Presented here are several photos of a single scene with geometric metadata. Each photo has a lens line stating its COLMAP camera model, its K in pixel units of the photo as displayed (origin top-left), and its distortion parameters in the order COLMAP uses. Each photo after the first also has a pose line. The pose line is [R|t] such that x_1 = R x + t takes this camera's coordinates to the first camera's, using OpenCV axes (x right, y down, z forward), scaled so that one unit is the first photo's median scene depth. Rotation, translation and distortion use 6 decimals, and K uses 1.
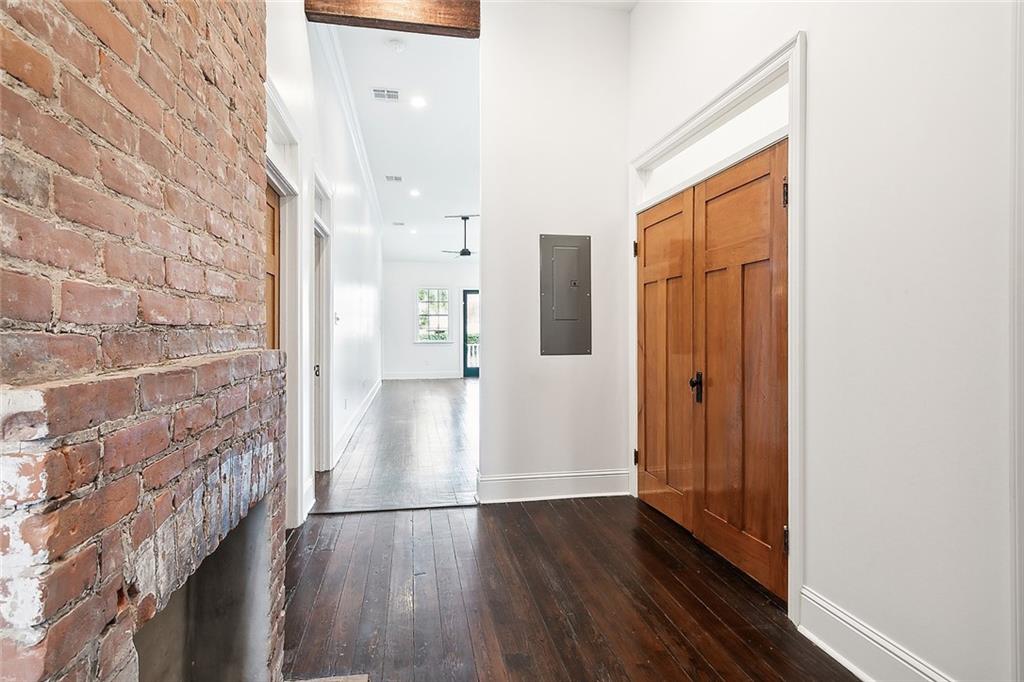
lens RADIAL K [[497.0, 0, 504.9], [0, 497.0, 337.2], [0, 0, 1]] dist [-0.001712, -0.000335]
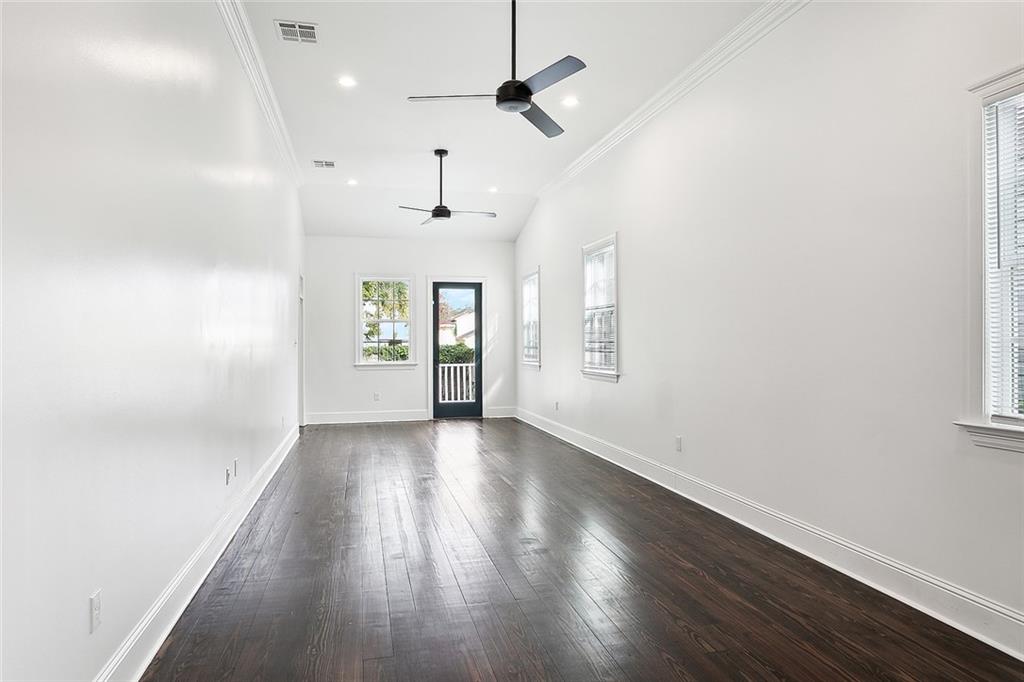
lens RADIAL K [[610.3, 0, 518.7], [0, 610.3, 341.1], [0, 0, 1]] dist [0.007020, 0.000573]
pose [[0.997594, 0.000027, 0.069331, -0.029666], [0.000761, 0.999935, -0.011335, -0.010326], [-0.069327, 0.011361, 0.997529, 0.220418]]
